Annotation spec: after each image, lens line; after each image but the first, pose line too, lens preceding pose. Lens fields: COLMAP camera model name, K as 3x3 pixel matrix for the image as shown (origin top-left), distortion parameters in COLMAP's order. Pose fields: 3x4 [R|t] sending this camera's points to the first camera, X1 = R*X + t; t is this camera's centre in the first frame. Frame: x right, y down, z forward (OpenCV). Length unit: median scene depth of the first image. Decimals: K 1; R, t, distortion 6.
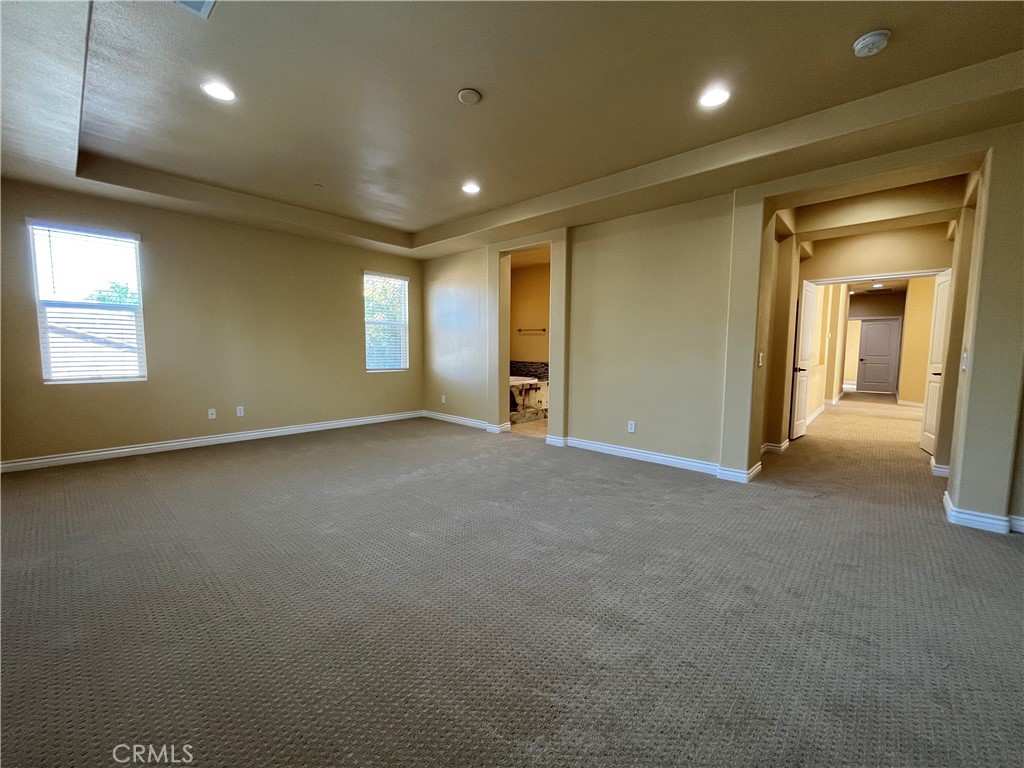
lens RADIAL K [[413.4, 0, 511.9], [0, 413.4, 382.3], [0, 0, 1]] dist [-0.001938, 0.000068]
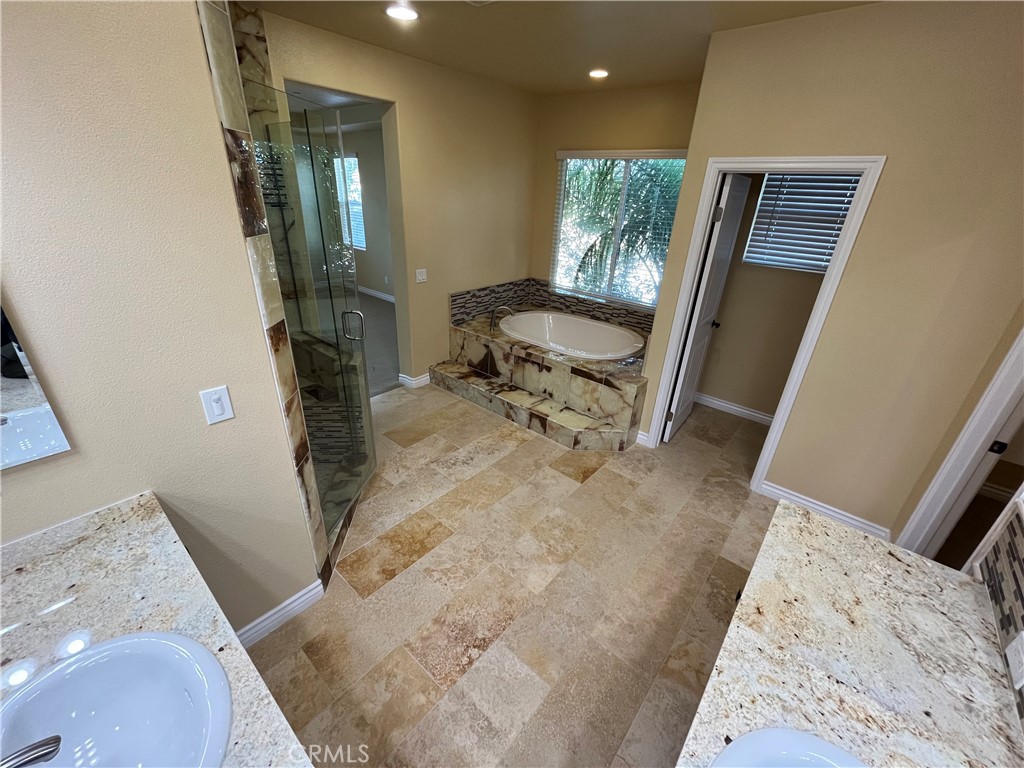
lens RADIAL K [[413.4, 0, 512.4], [0, 413.4, 385.0], [0, 0, 1]] dist [-0.001938, 0.000068]
pose [[0.047645, 0.423542, -0.904623, 0.811117], [-0.137443, 0.899817, 0.414053, -0.262828], [0.989363, 0.104607, 0.101085, 1.340338]]
